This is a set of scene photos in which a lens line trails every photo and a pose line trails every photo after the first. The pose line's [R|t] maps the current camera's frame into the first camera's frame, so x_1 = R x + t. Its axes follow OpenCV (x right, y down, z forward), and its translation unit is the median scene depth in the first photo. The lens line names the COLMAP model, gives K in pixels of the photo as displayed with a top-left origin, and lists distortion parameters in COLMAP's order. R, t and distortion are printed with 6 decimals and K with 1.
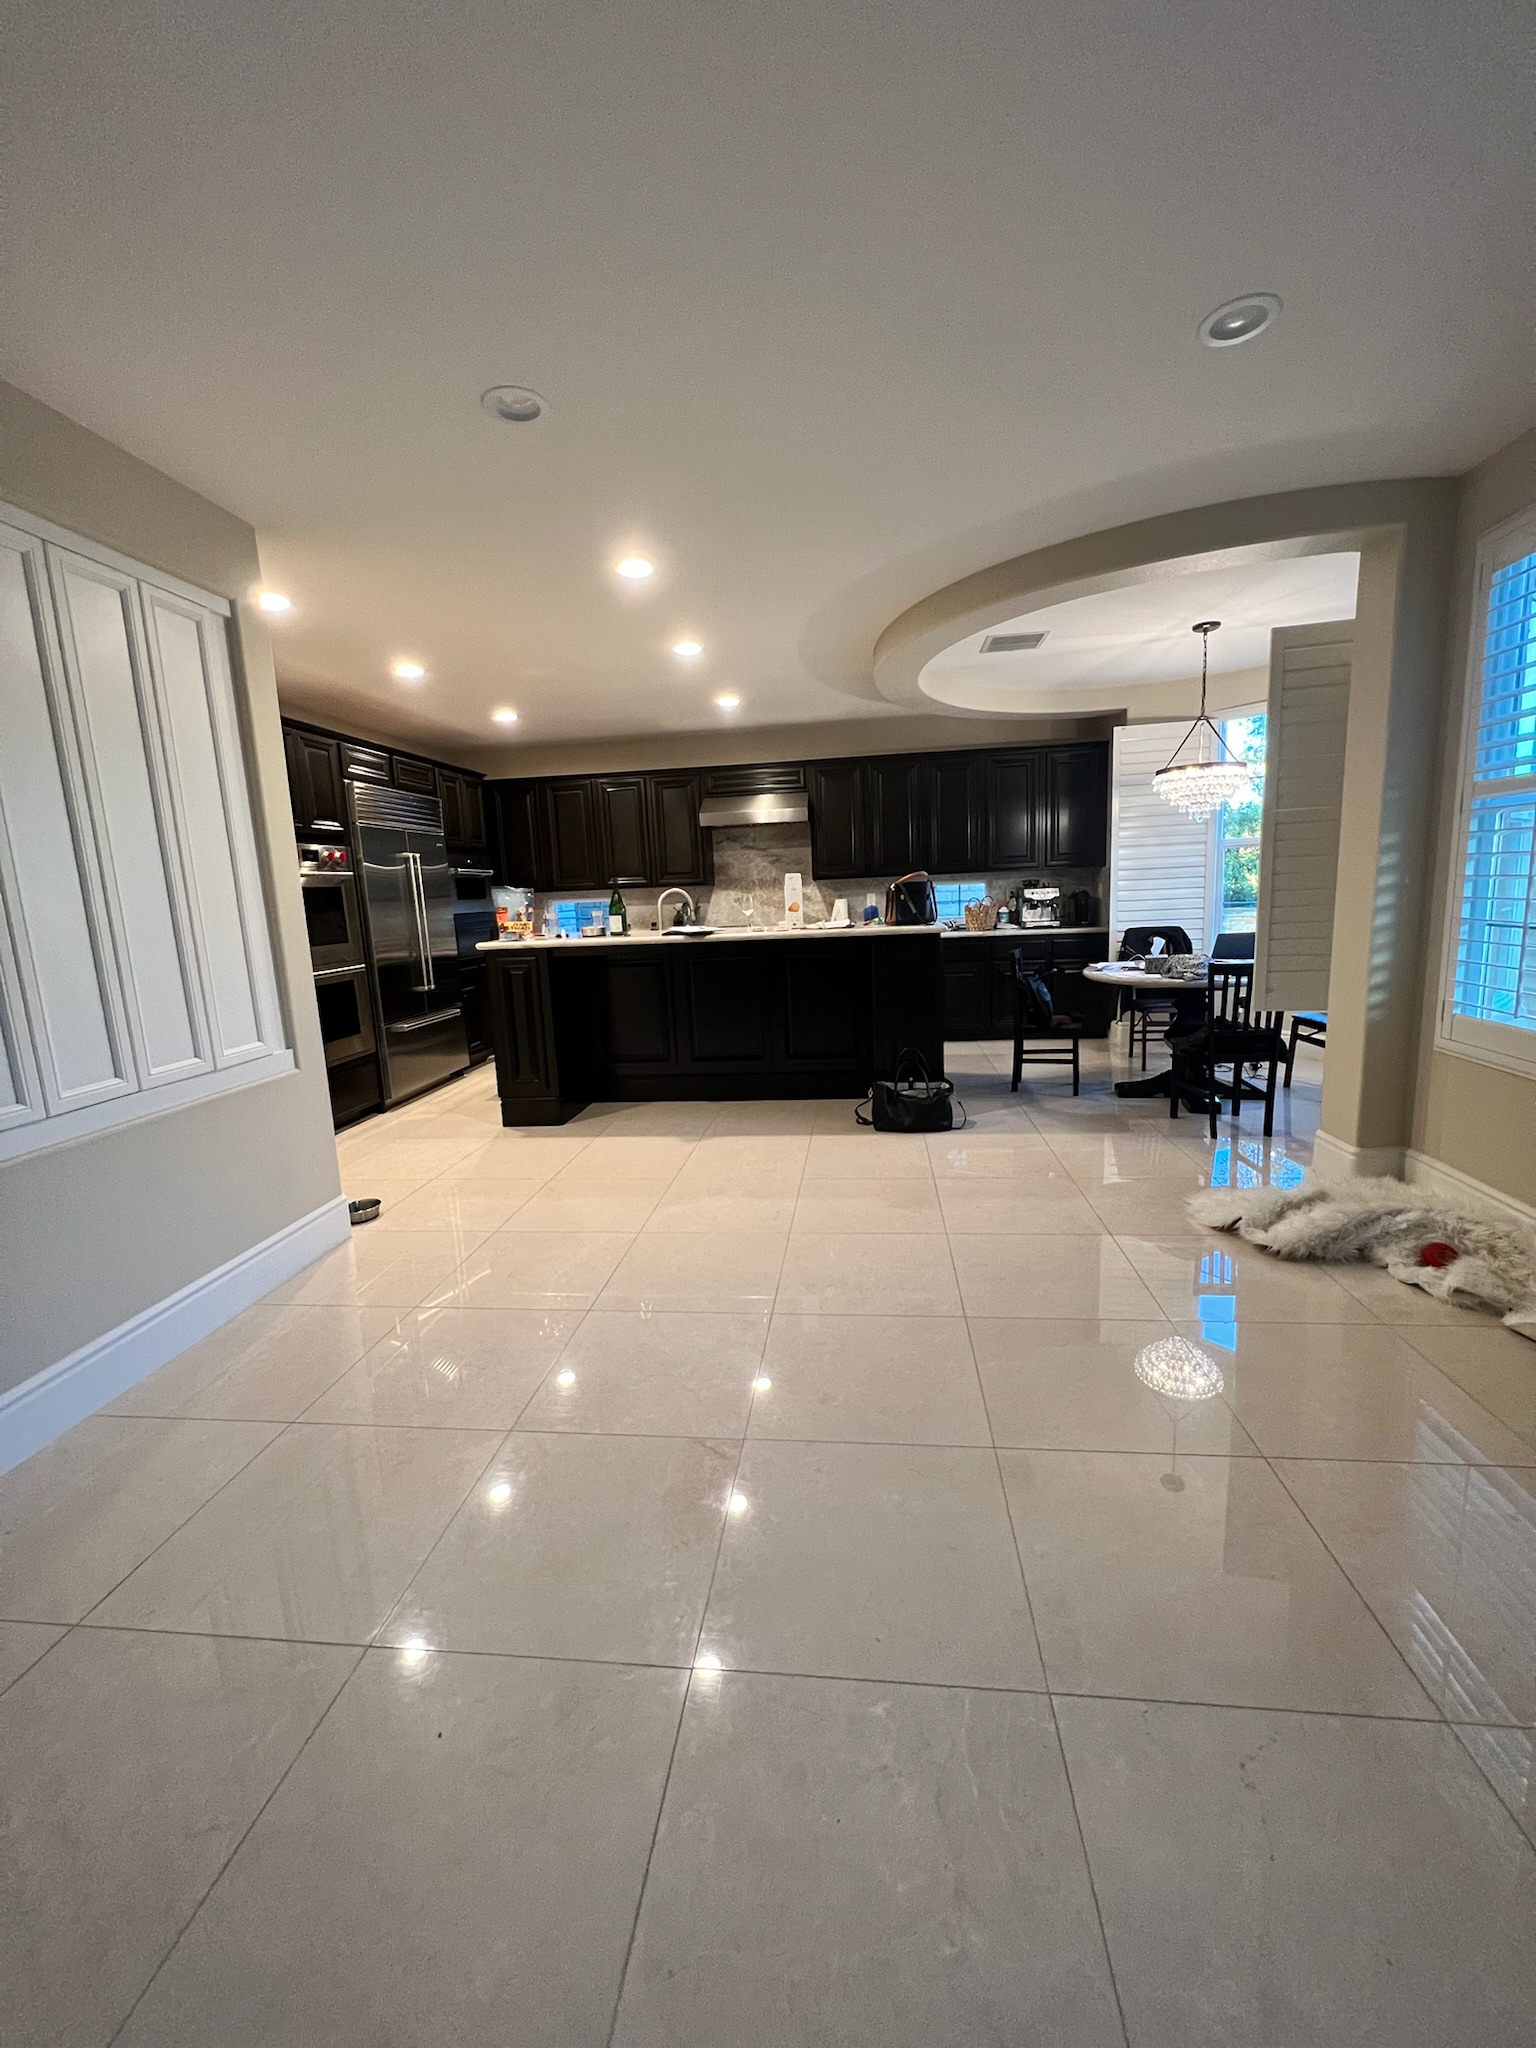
lens RADIAL K [[818.6, 0, 776.3], [0, 818.6, 1020.0], [0, 0, 1]] dist [0.000166, 0.000035]
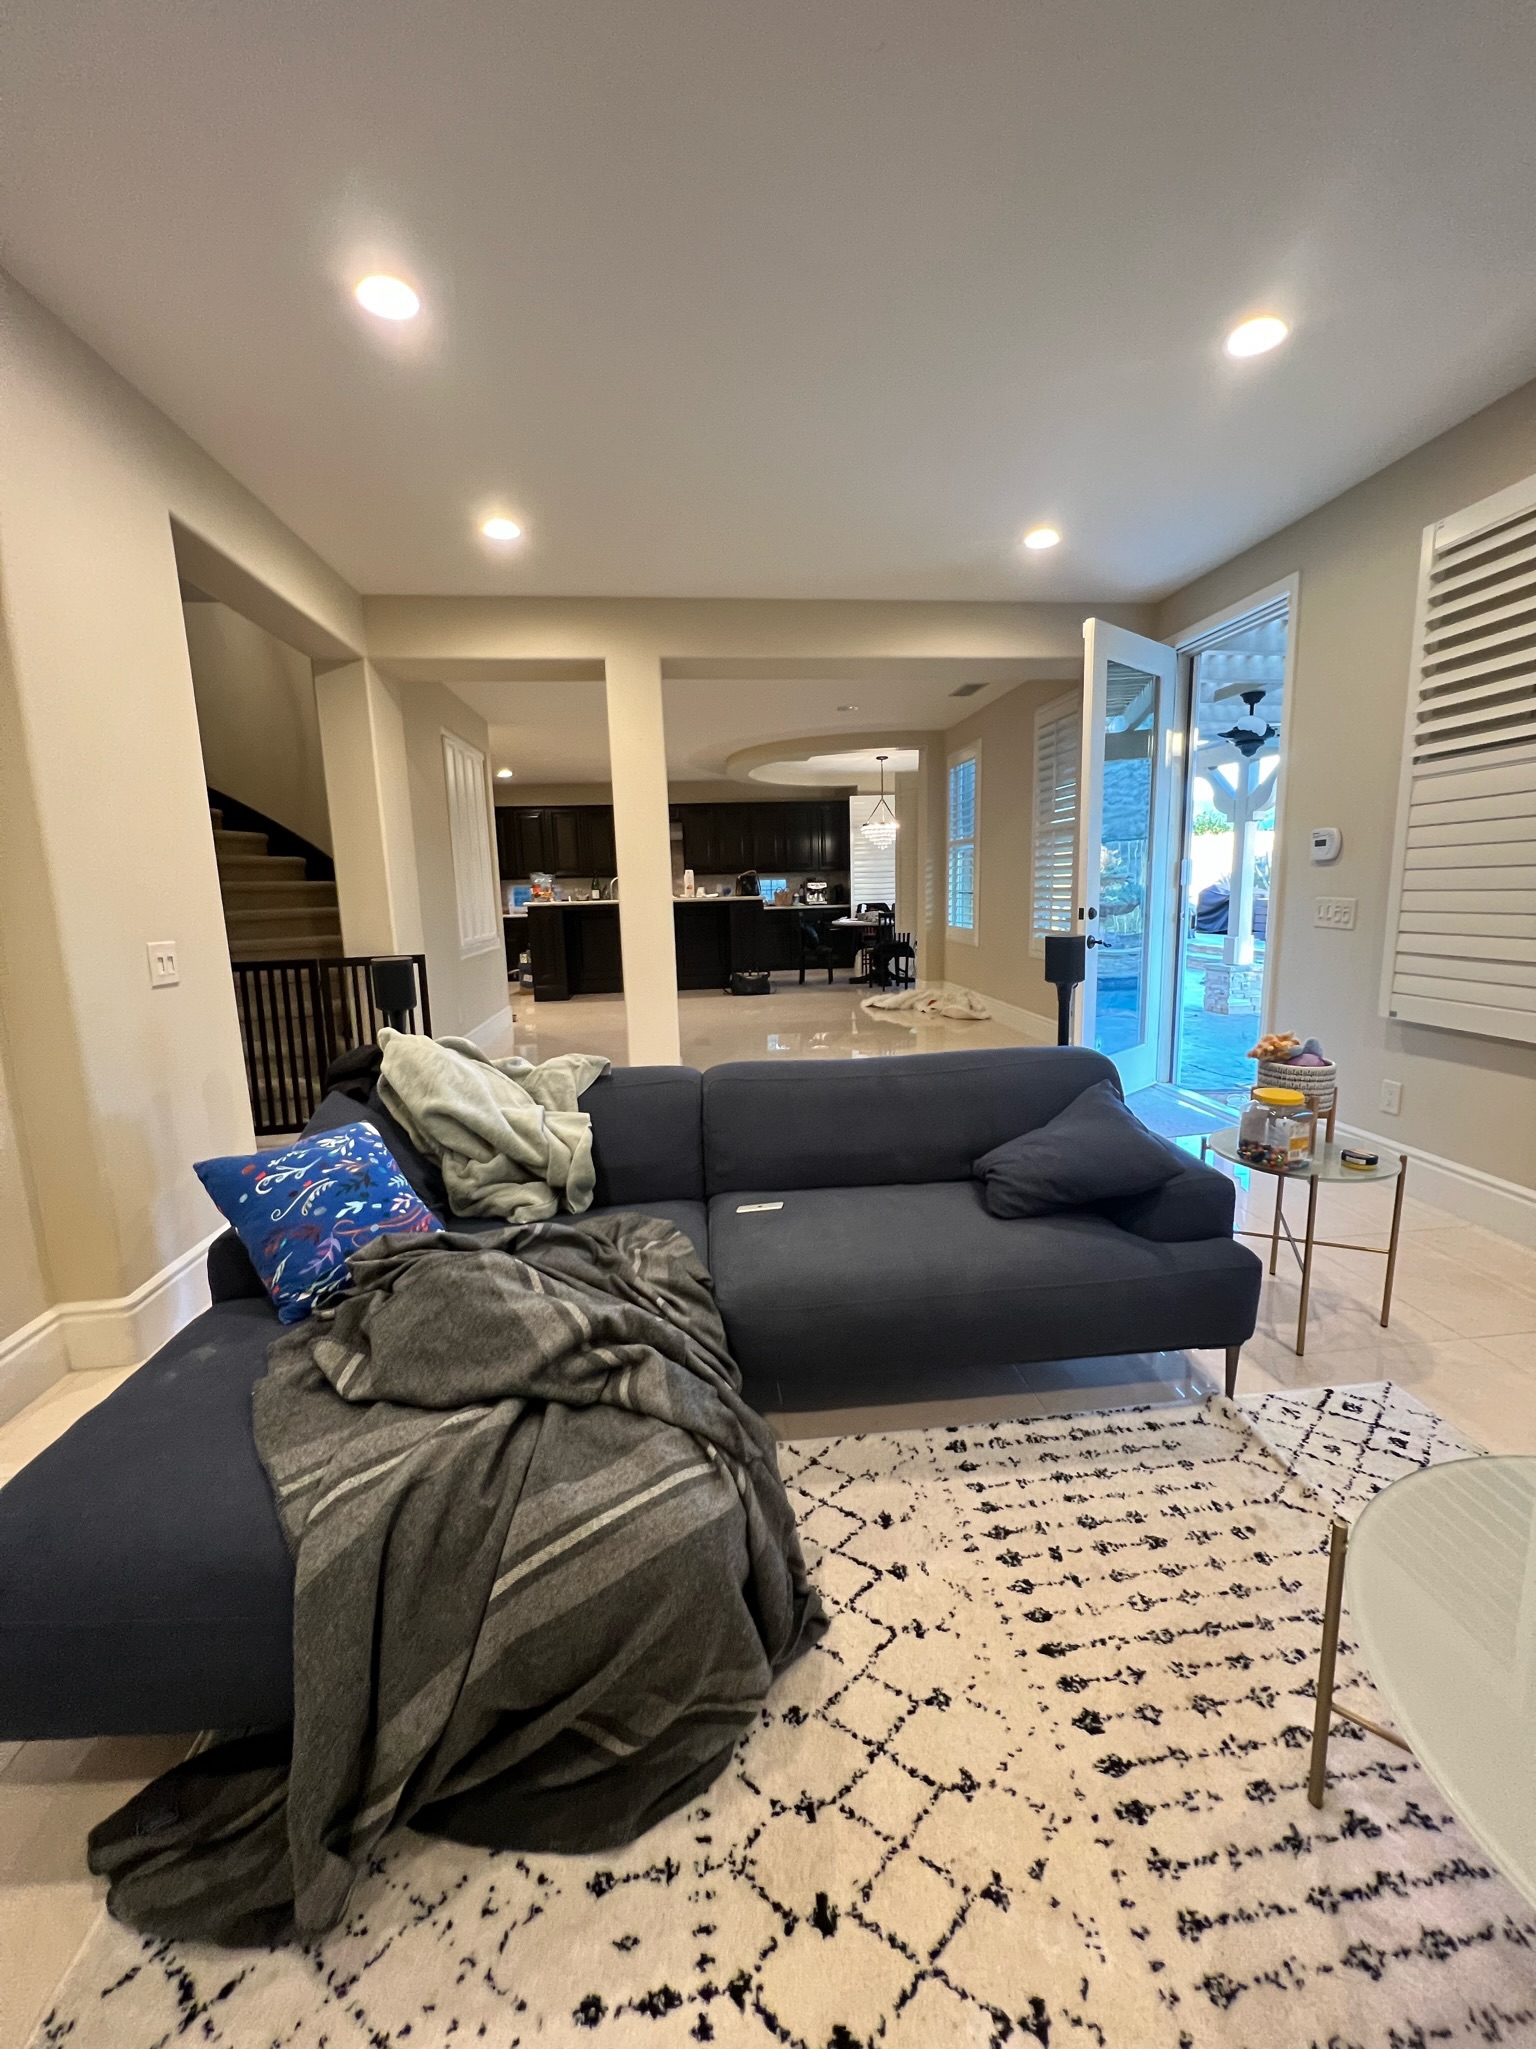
lens RADIAL K [[819.0, 0, 776.3], [0, 819.0, 1020.5], [0, 0, 1]] dist [0.000166, 0.000035]
pose [[0.975592, -0.017478, 0.218894, -0.191664], [0.018948, 0.999810, -0.004616, 0.178913], [-0.218772, 0.008651, 0.975738, -0.877410]]
